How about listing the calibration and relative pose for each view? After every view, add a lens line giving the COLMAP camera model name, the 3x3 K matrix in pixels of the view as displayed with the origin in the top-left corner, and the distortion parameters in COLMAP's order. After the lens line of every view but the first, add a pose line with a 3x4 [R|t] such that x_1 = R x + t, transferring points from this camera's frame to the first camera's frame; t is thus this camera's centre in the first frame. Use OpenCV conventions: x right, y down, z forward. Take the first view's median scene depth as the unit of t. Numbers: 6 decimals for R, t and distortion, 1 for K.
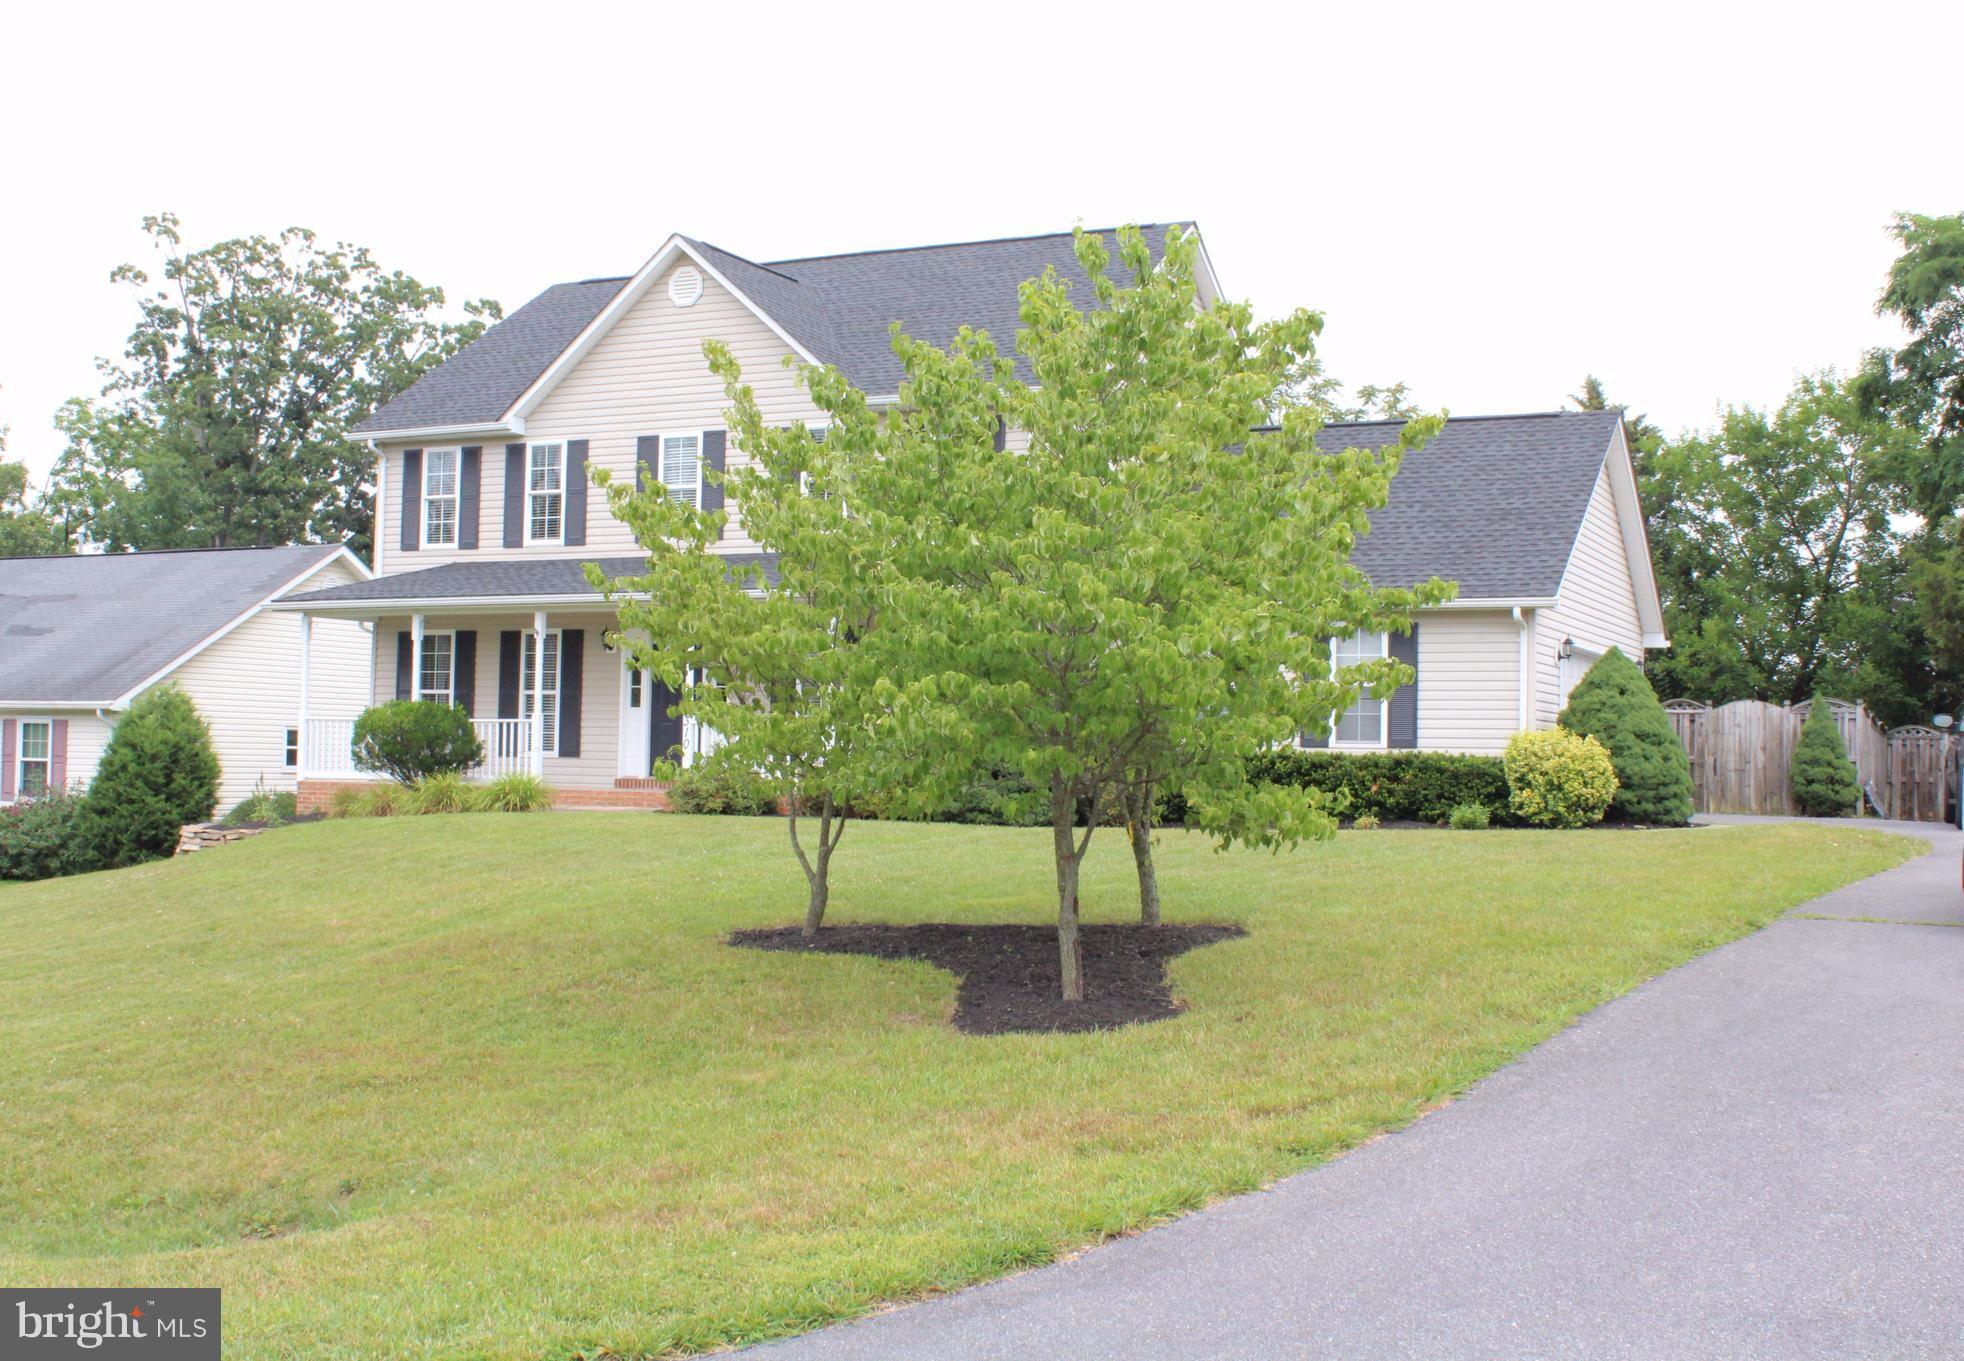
lens RADIAL K [[2323.0, 0, 972.6], [0, 2323.0, 675.4], [0, 0, 1]] dist [-0.058168, 0.000000]
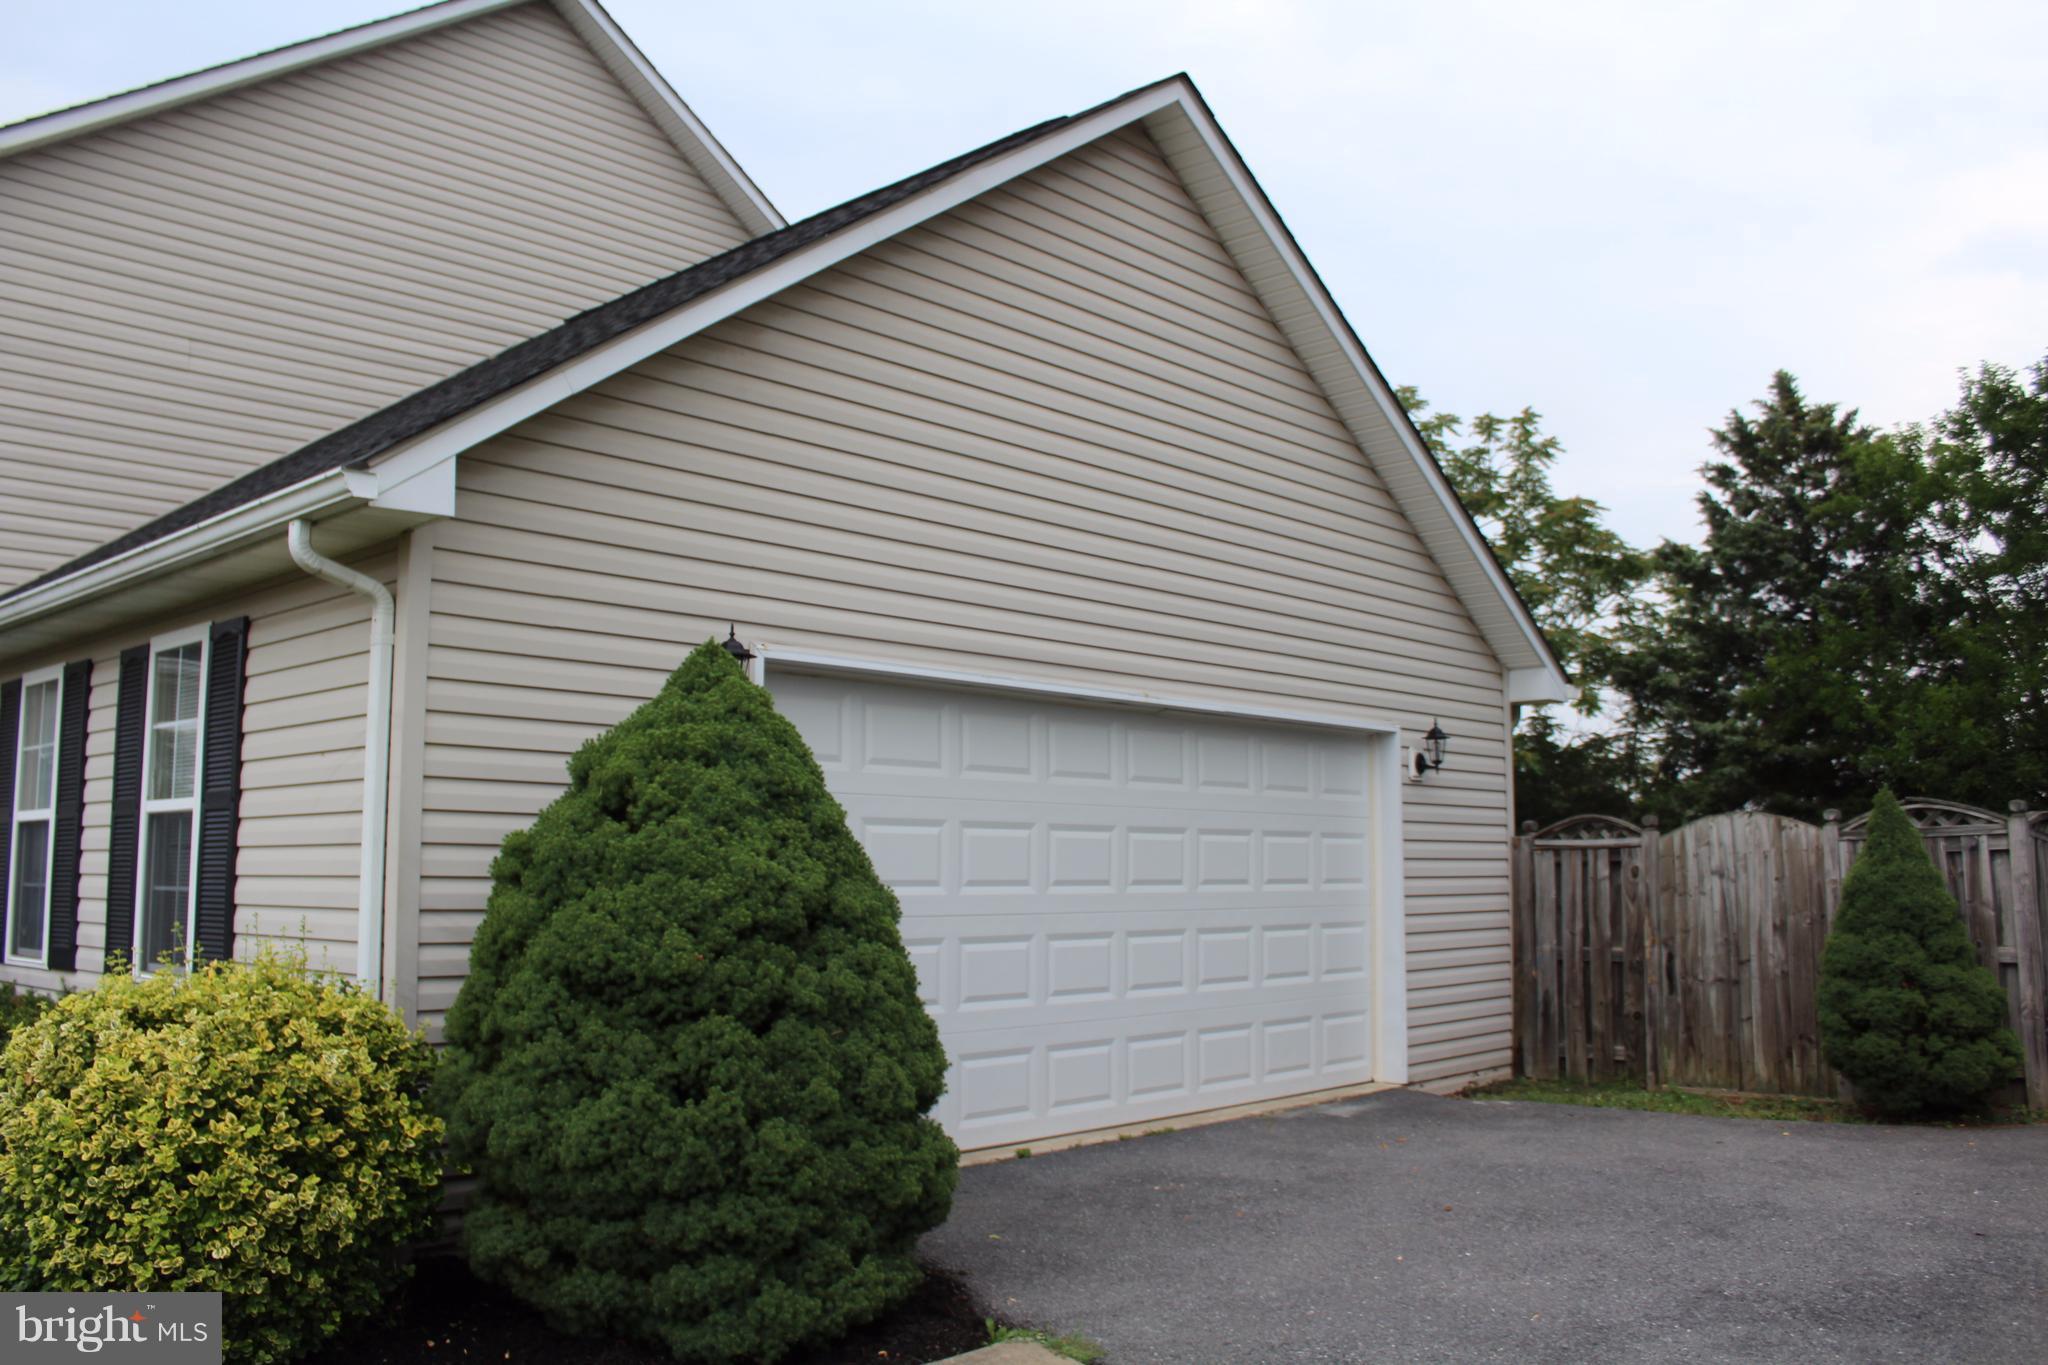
lens RADIAL K [[1709.4, 0, 1011.3], [0, 1709.4, 688.2], [0, 0, 1]] dist [-0.123427, 0.075651]
pose [[0.948347, -0.051964, -0.312950, 0.306178], [0.028883, 0.996539, -0.077947, 0.008280], [0.315917, 0.064882, 0.946566, 0.669433]]
